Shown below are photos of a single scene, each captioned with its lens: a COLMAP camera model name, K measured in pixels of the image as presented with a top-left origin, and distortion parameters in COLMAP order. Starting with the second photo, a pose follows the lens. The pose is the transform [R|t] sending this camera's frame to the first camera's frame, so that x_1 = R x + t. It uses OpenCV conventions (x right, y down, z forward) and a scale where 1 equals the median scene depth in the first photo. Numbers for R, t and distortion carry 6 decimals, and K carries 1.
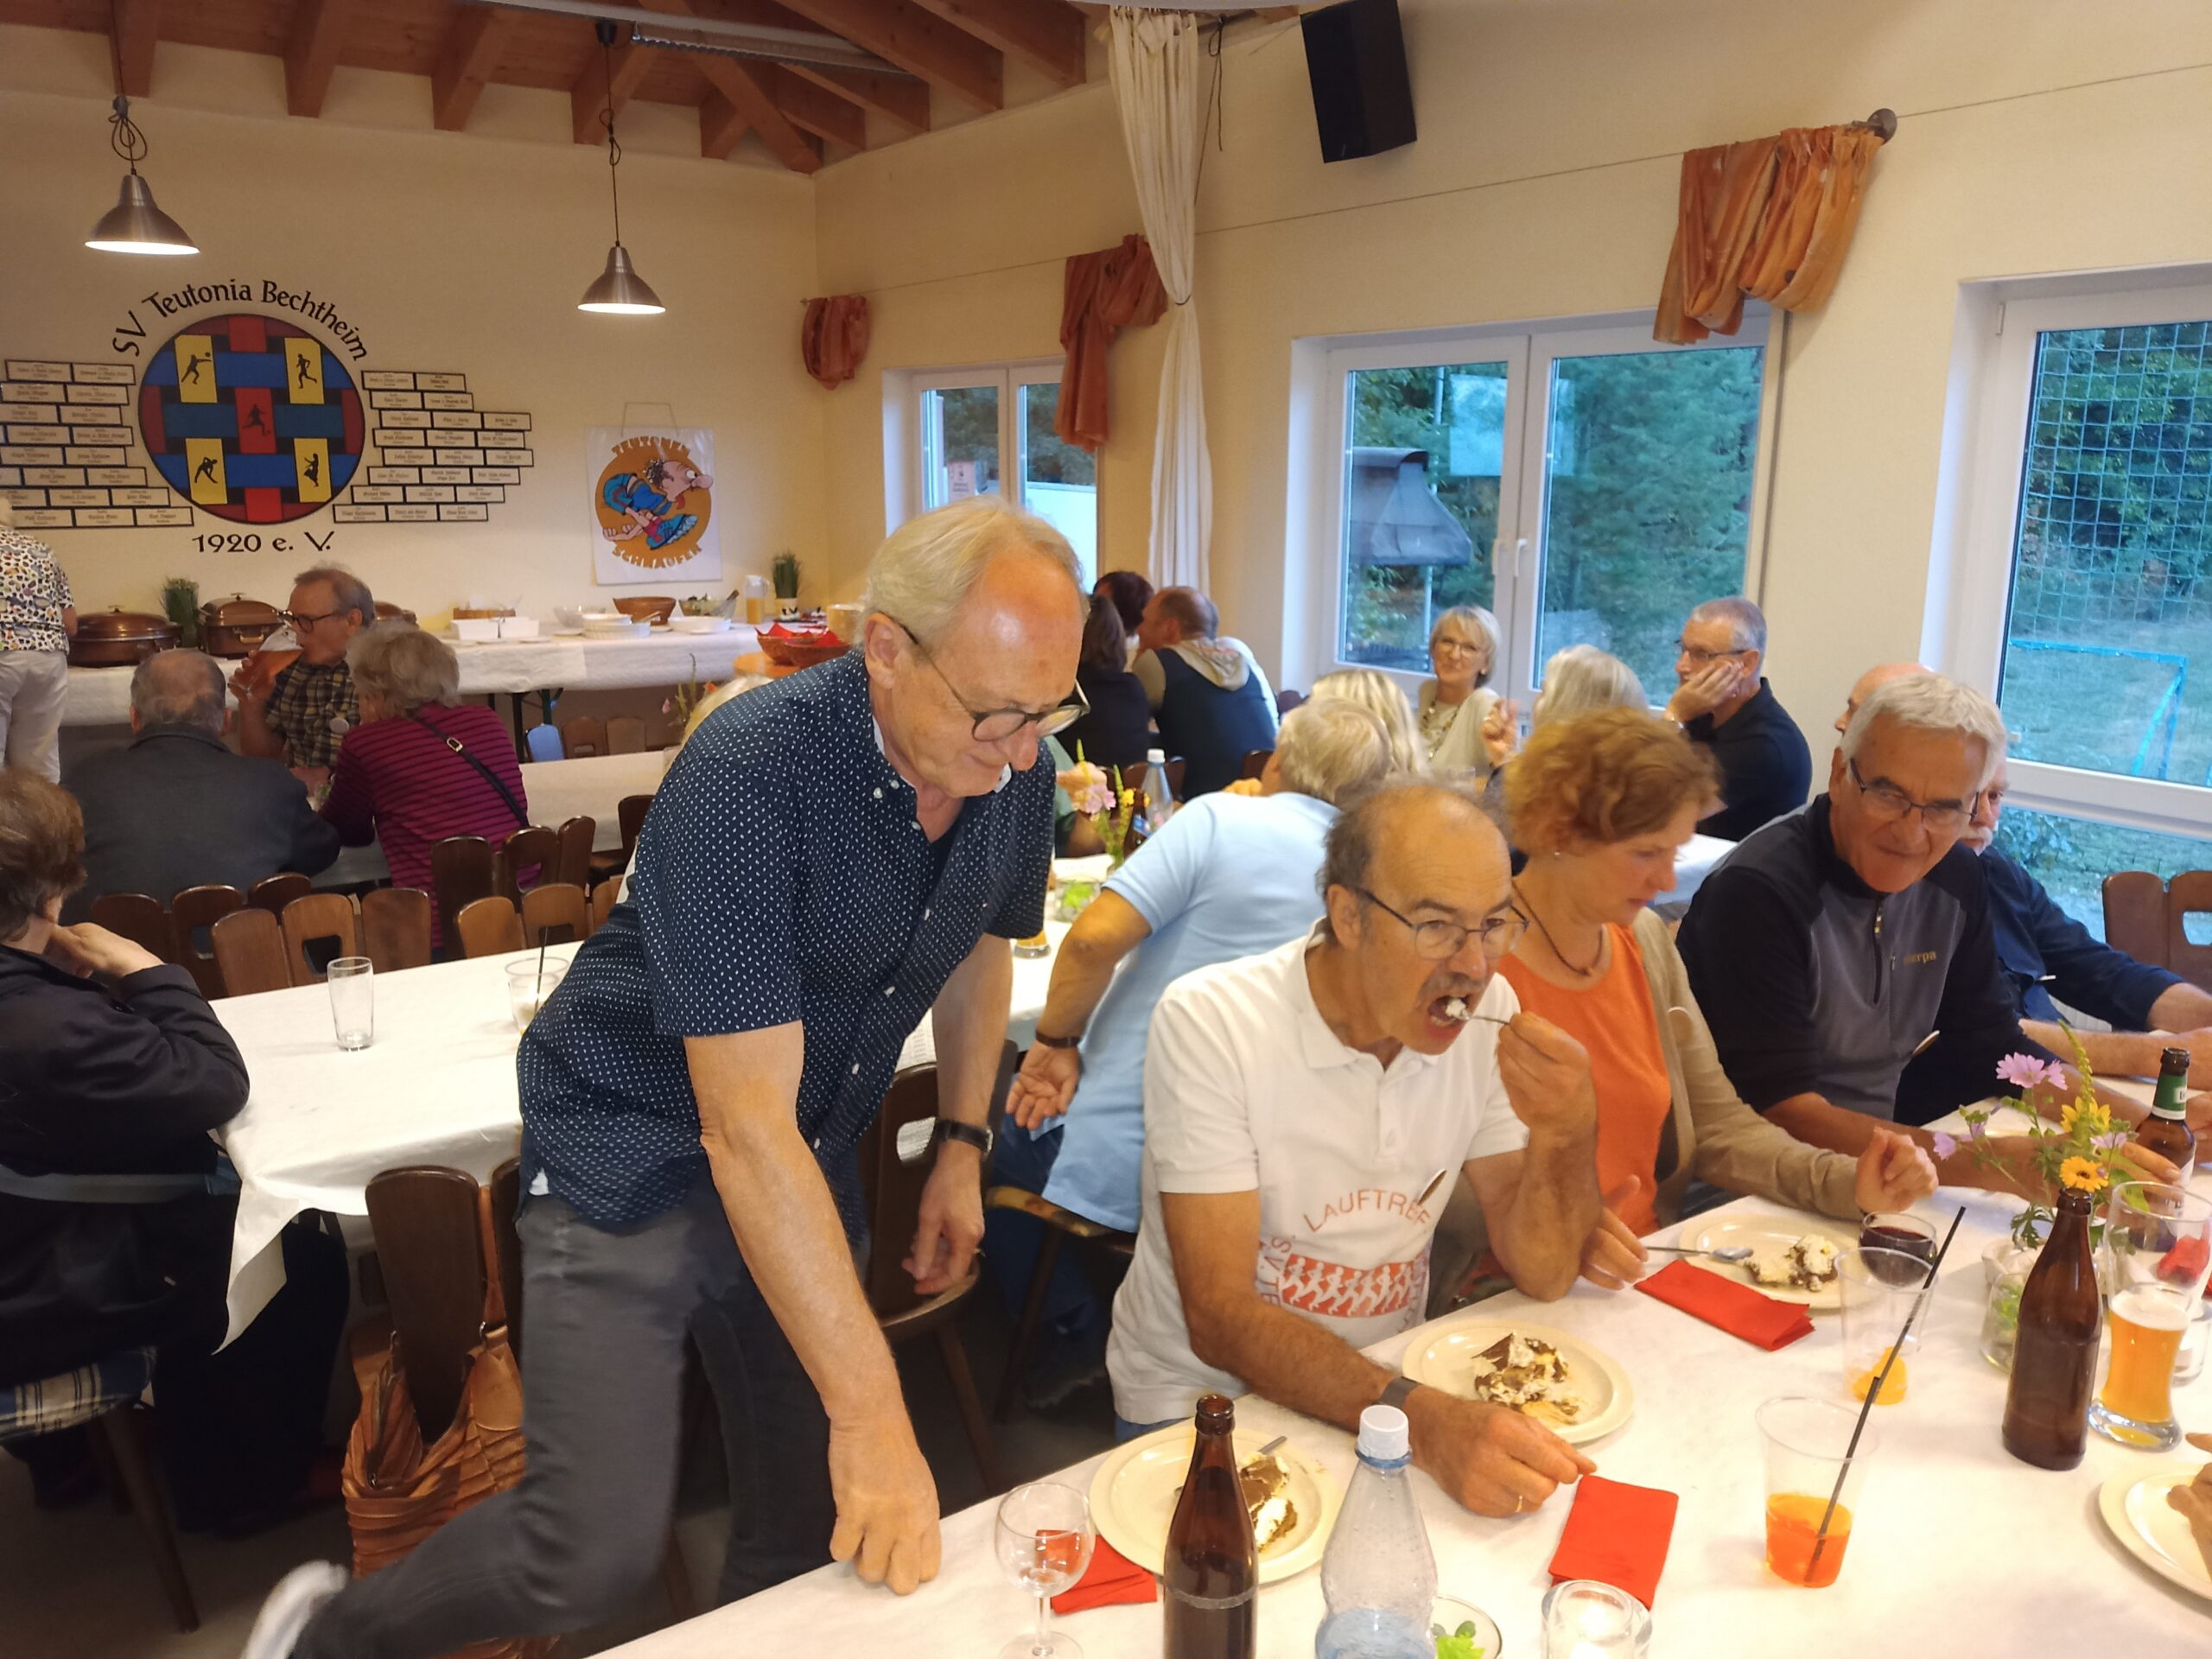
lens RADIAL K [[1611.6, 0, 1106.0], [0, 1611.6, 829.5], [0, 0, 1]] dist [0.004465, -0.075974]
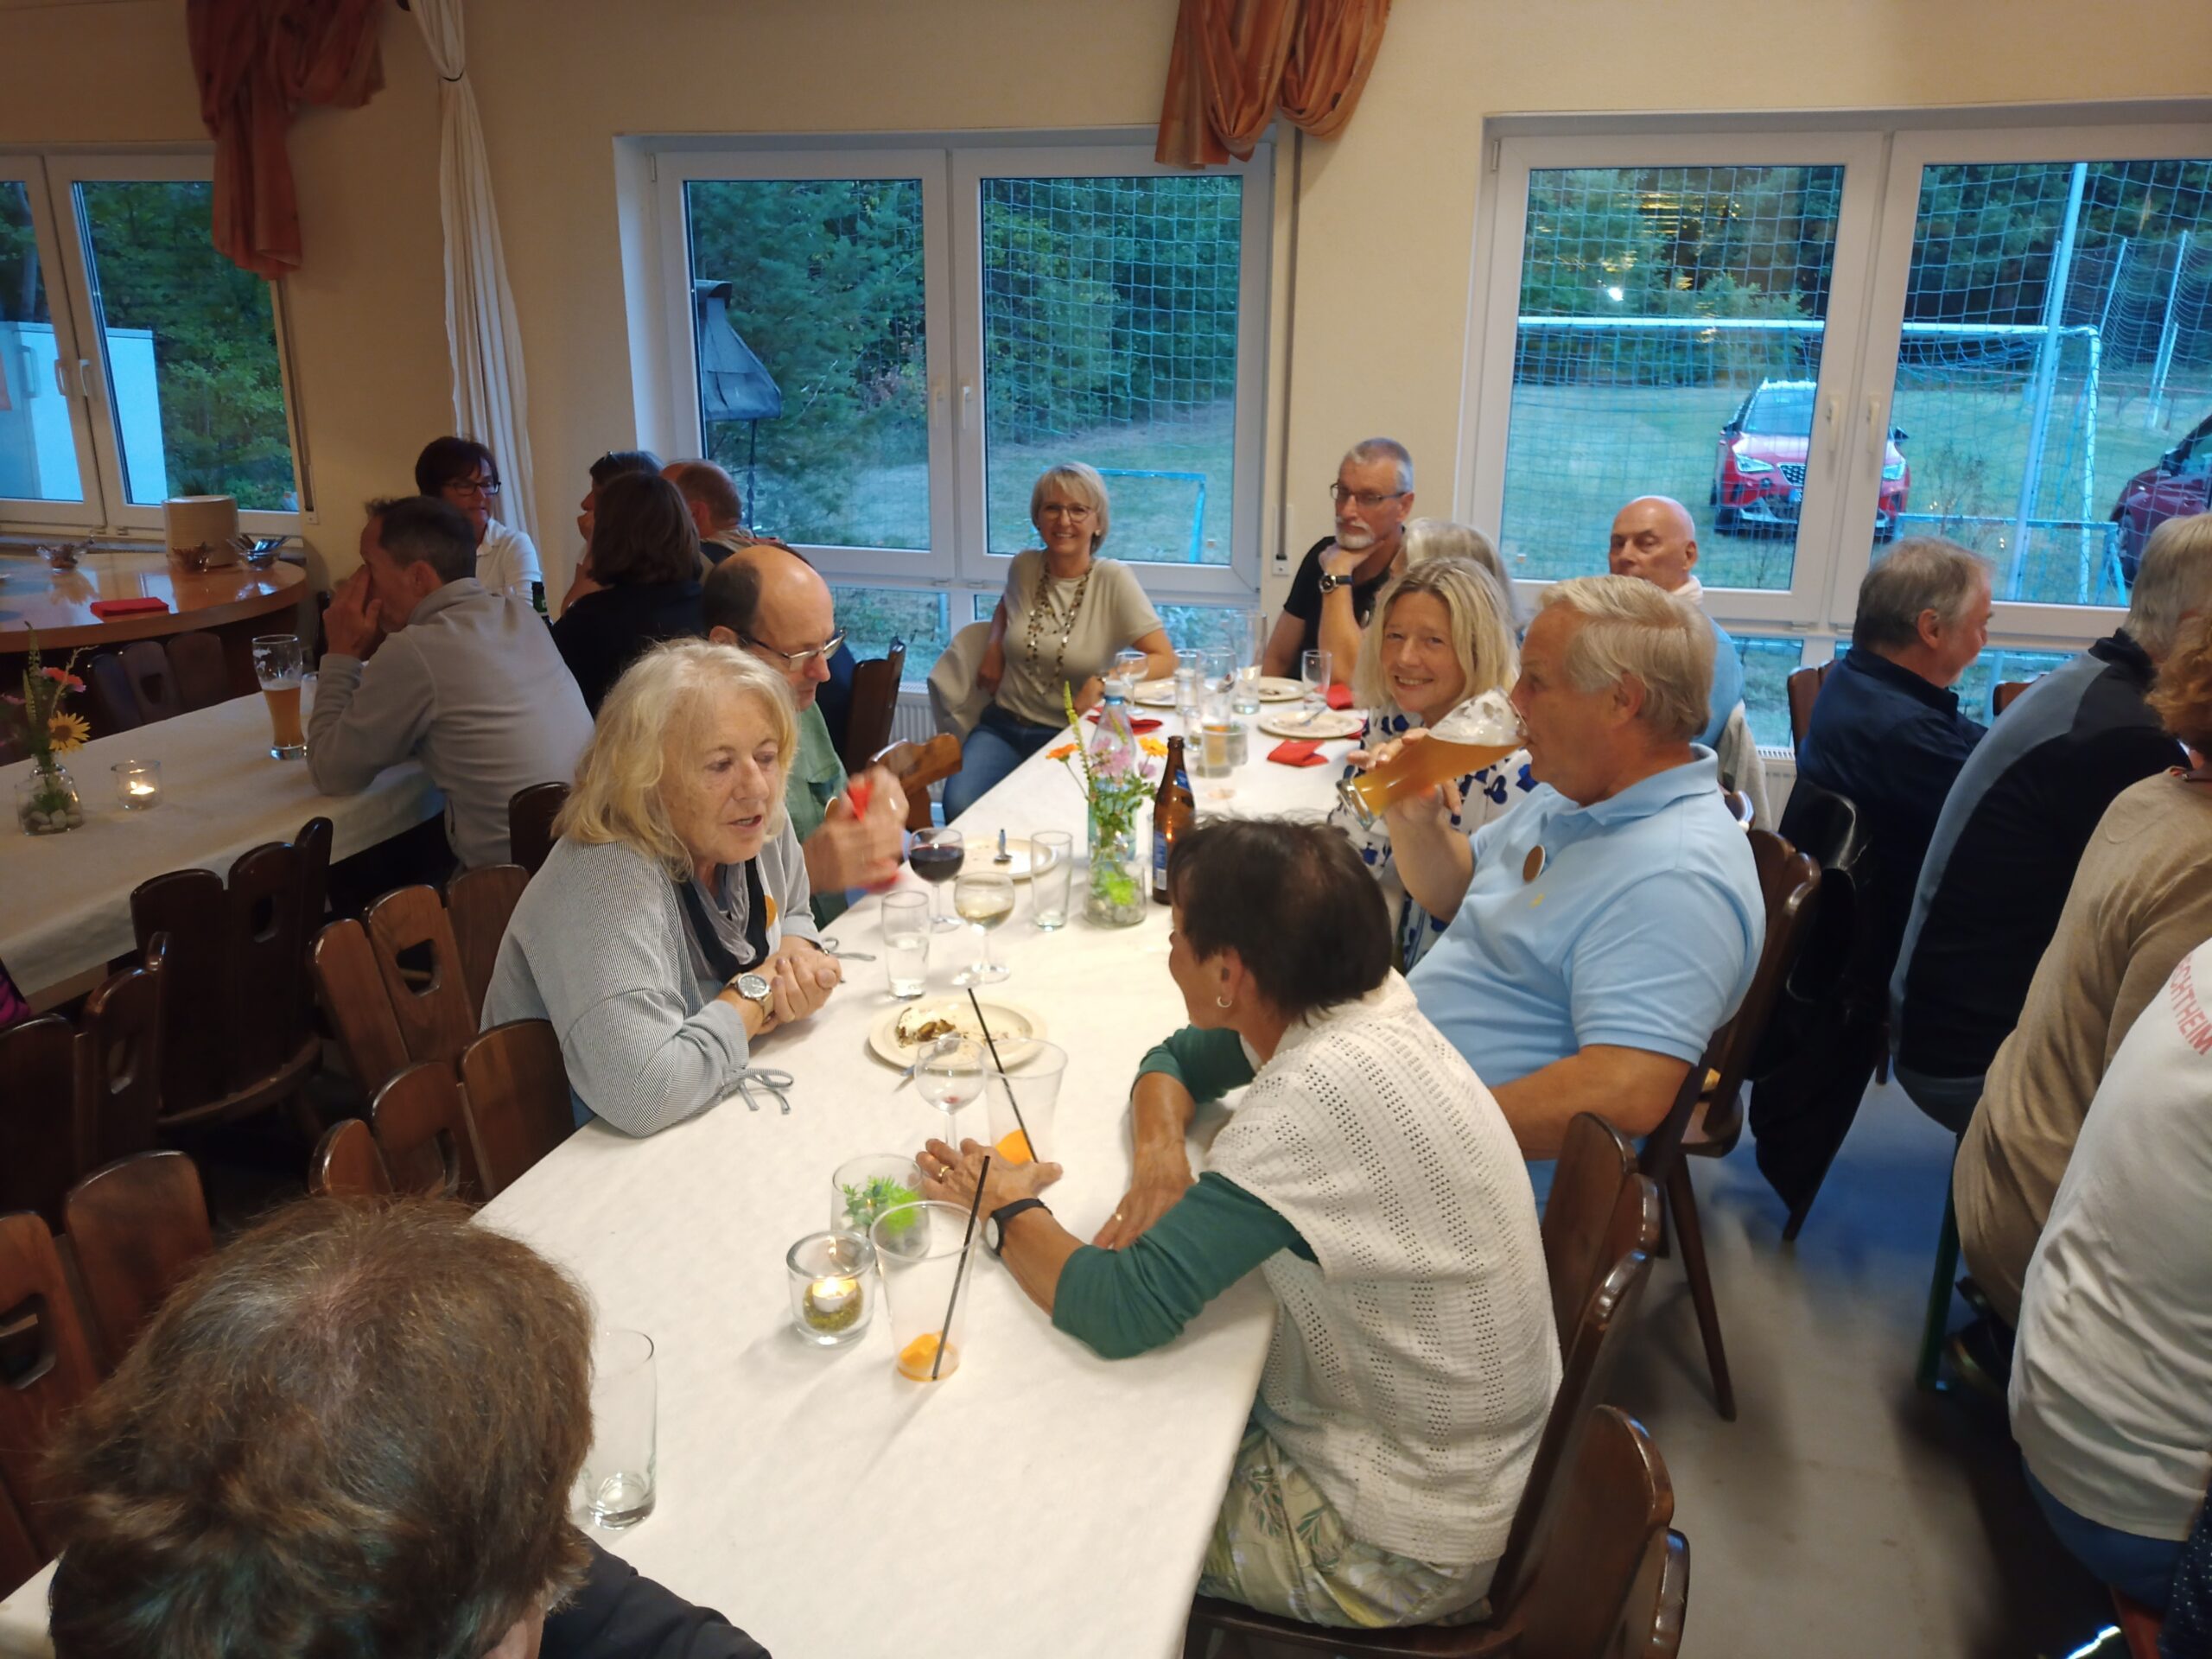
lens RADIAL K [[1629.2, 0, 1106.0], [0, 1629.2, 829.5], [0, 0, 1]] dist [-0.001391, -0.002981]
pose [[0.776315, -0.189760, 0.601105, -0.200917], [0.134172, 0.981503, 0.136566, -0.037582], [-0.615901, -0.025367, 0.787415, 0.170676]]
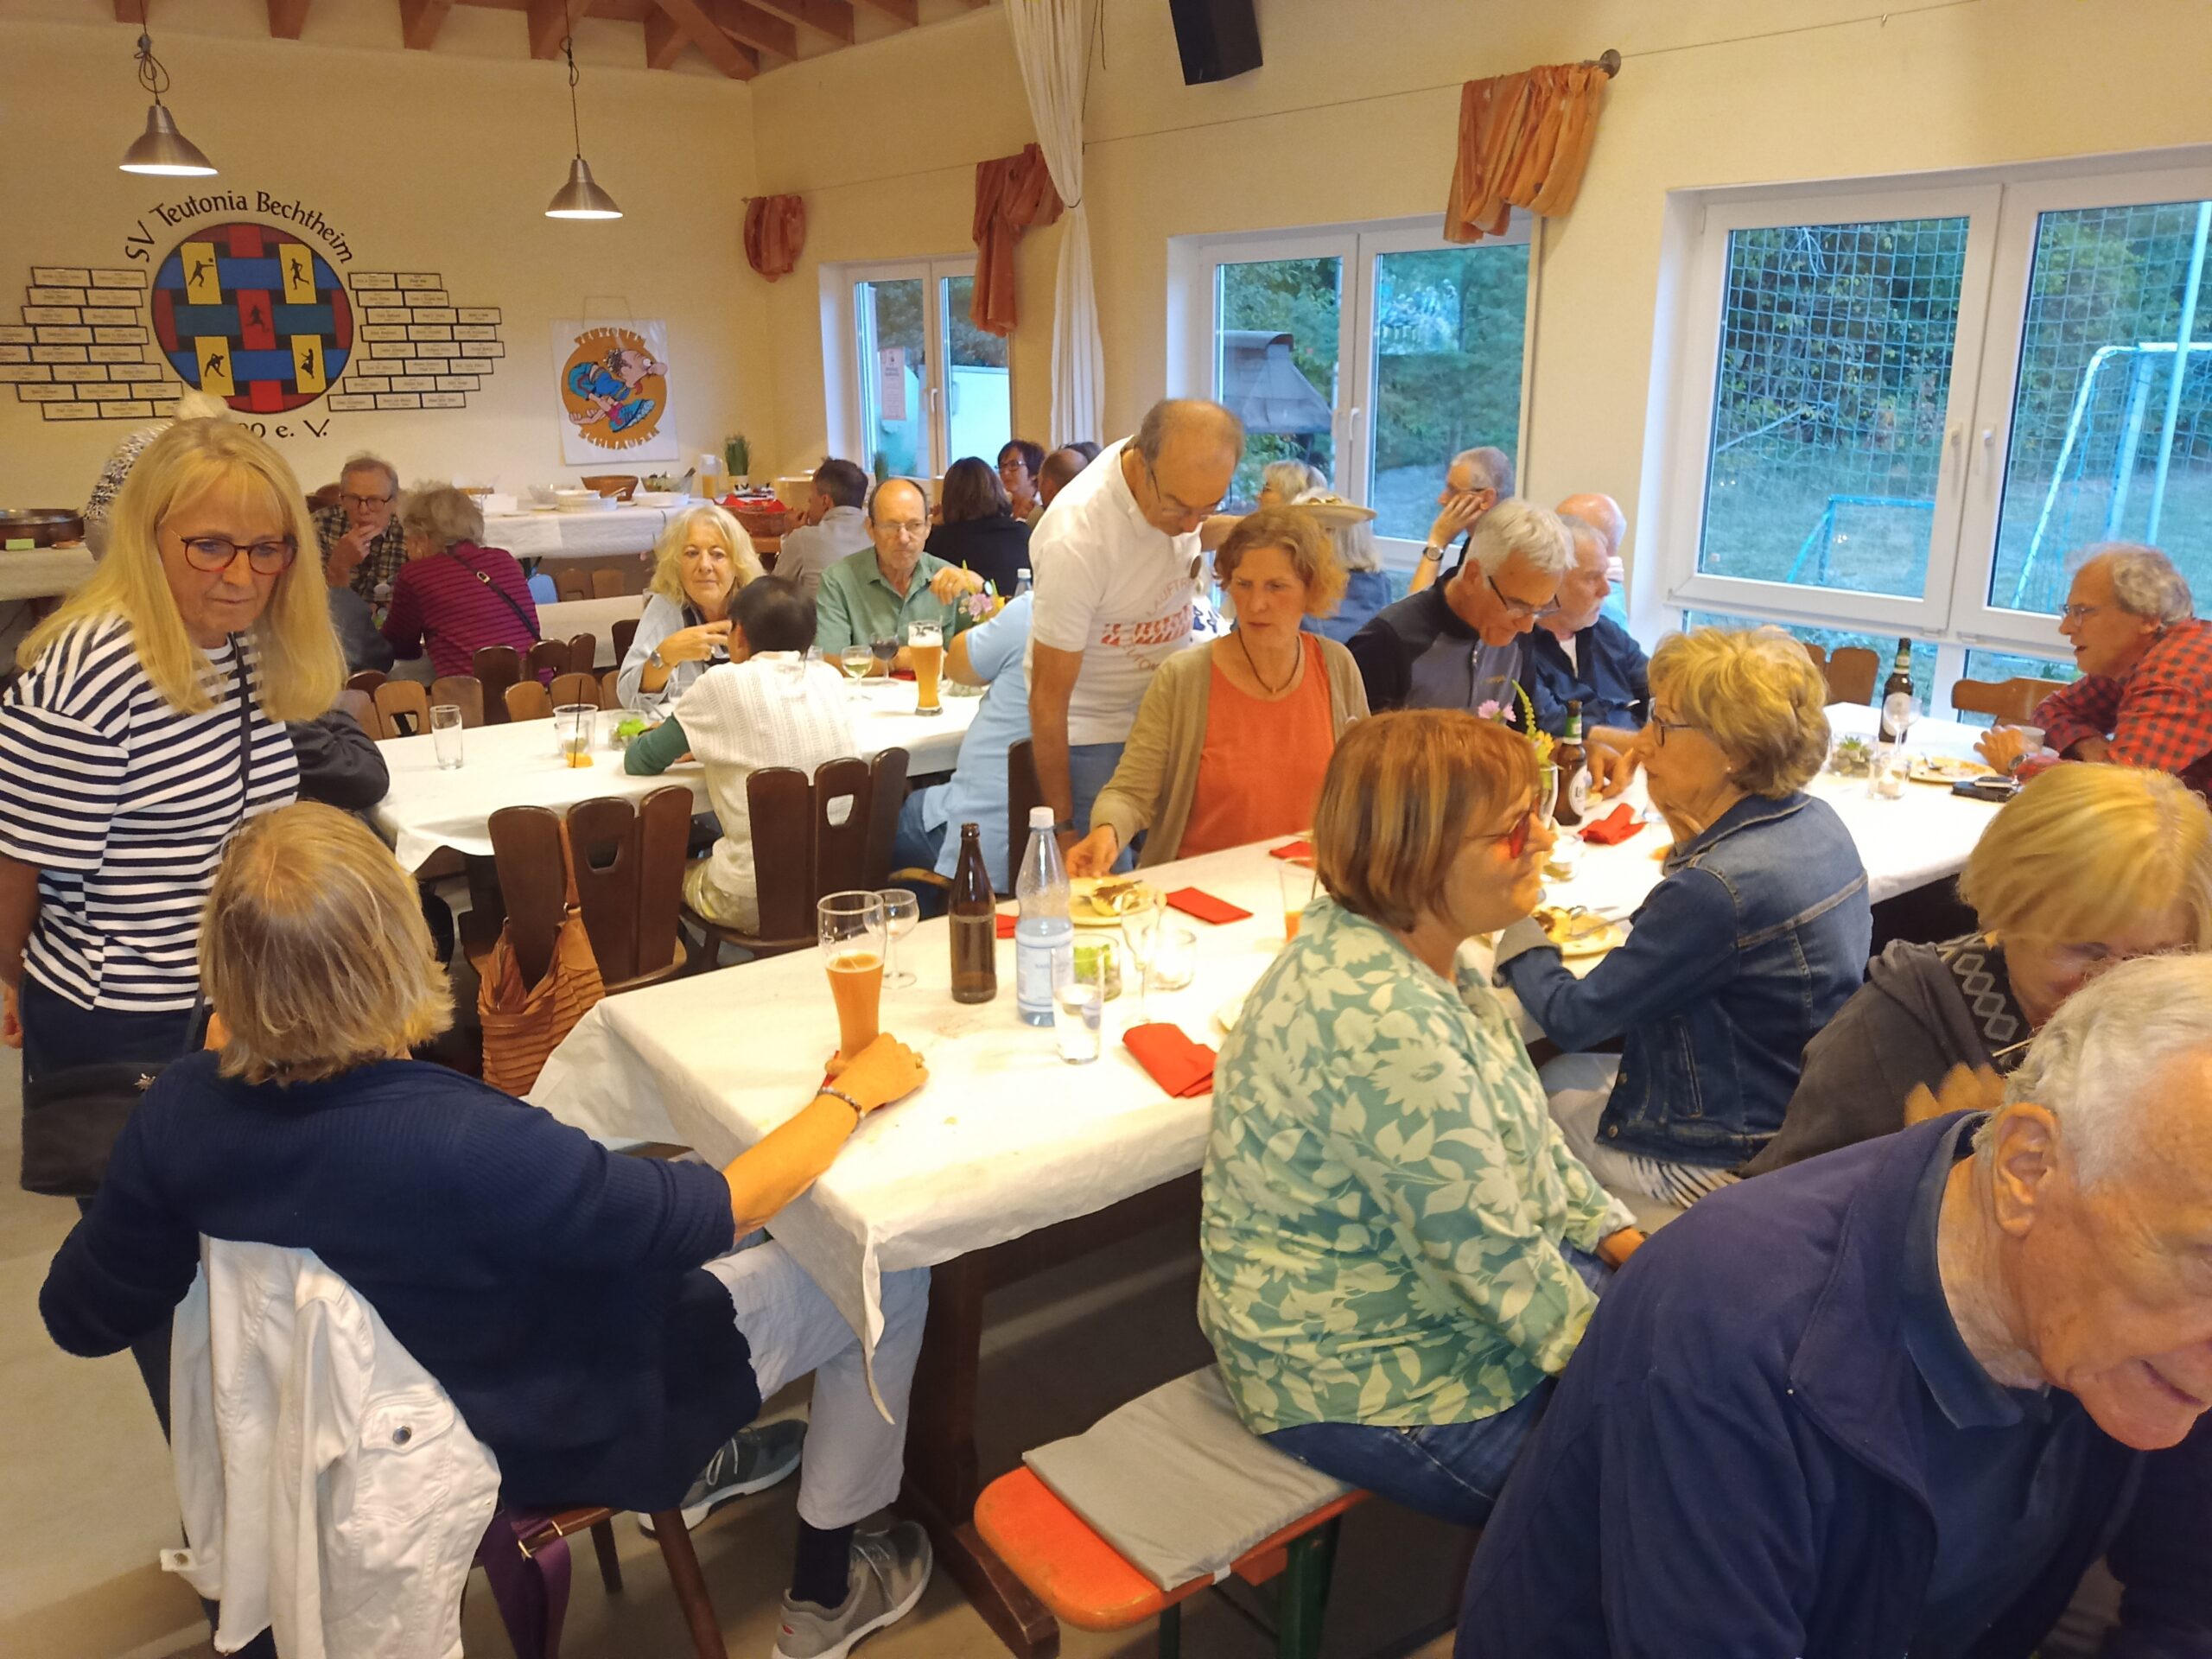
lens RADIAL K [[1605.7, 0, 1106.0], [0, 1605.7, 829.5], [0, 0, 1]] dist [0.001543, -0.056574]
pose [[0.999502, -0.020382, 0.024079, 0.028349], [0.018668, 0.997416, 0.069370, 0.034330], [-0.025431, -0.068886, 0.997300, -0.152806]]
